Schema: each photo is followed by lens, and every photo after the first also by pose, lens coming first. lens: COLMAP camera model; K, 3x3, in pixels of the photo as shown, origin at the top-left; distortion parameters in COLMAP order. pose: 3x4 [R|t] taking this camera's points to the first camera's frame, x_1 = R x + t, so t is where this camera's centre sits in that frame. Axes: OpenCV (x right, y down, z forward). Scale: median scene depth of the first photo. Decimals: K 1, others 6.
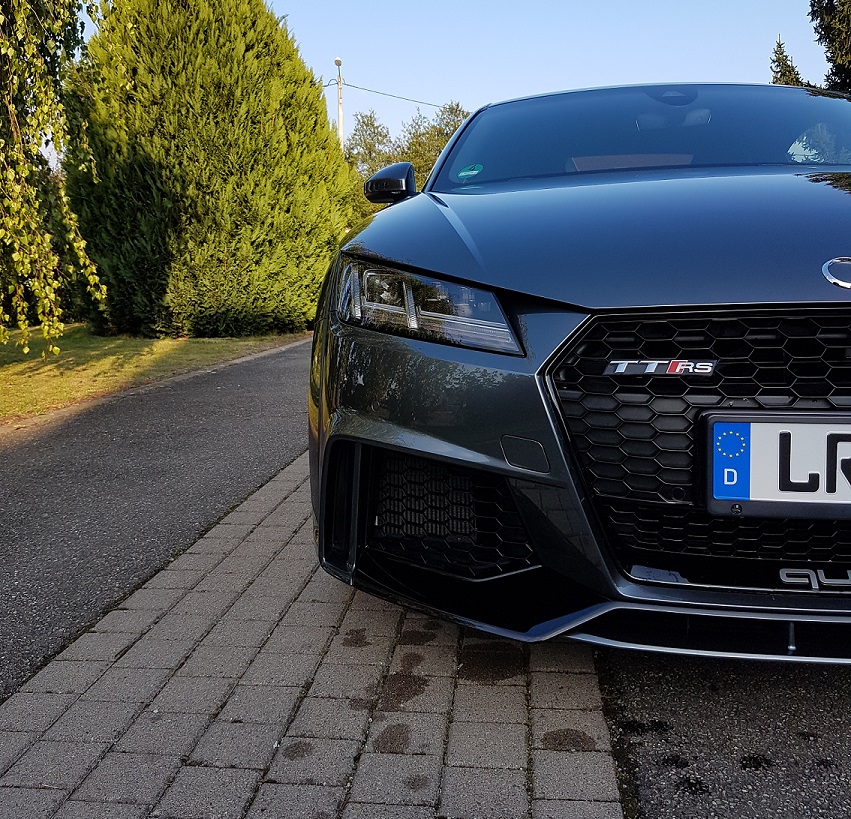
lens RADIAL K [[834.1, 0, 427.1], [0, 834.1, 374.0], [0, 0, 1]] dist [0.436075, -1.030876]
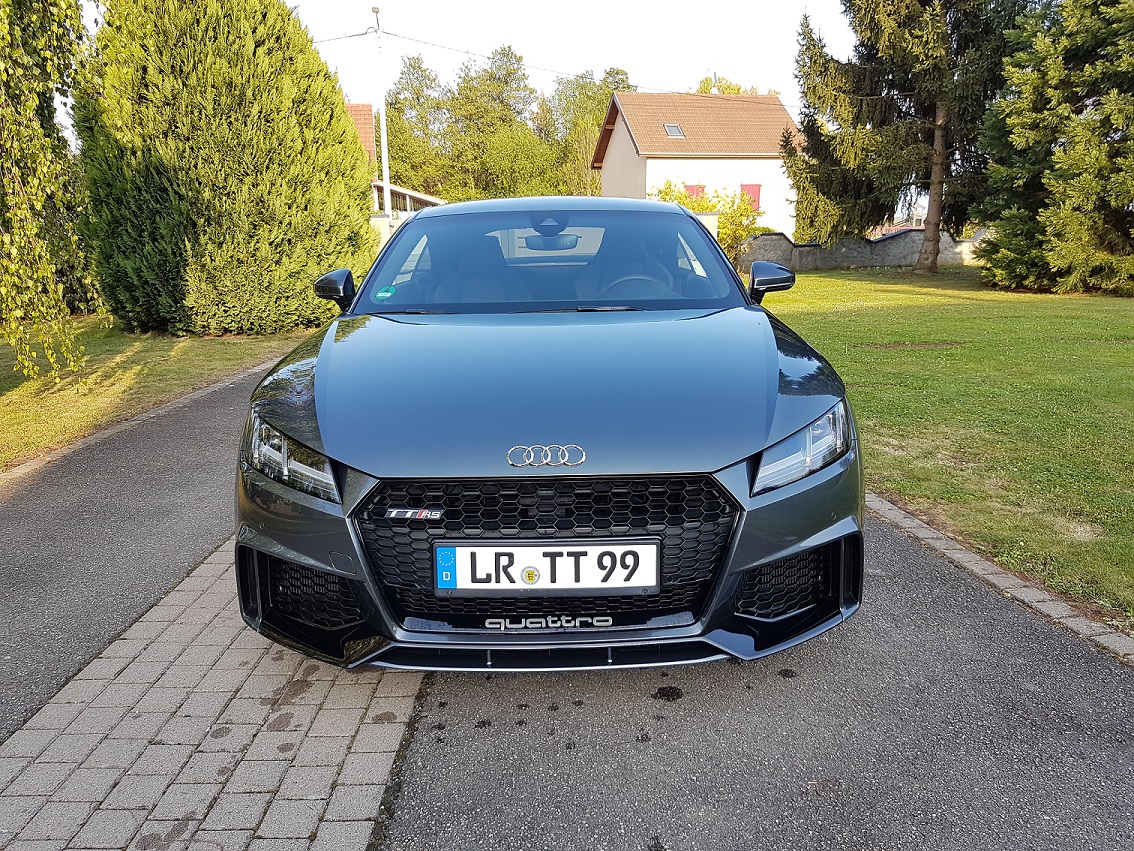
lens RADIAL K [[860.6, 0, 572.8], [0, 860.6, 442.1], [0, 0, 1]] dist [0.171250, -0.282543]
pose [[0.996360, -0.027595, 0.080656, 0.064847], [0.016305, 0.990380, 0.137414, -0.055260], [-0.083672, -0.135599, 0.987224, -0.106006]]
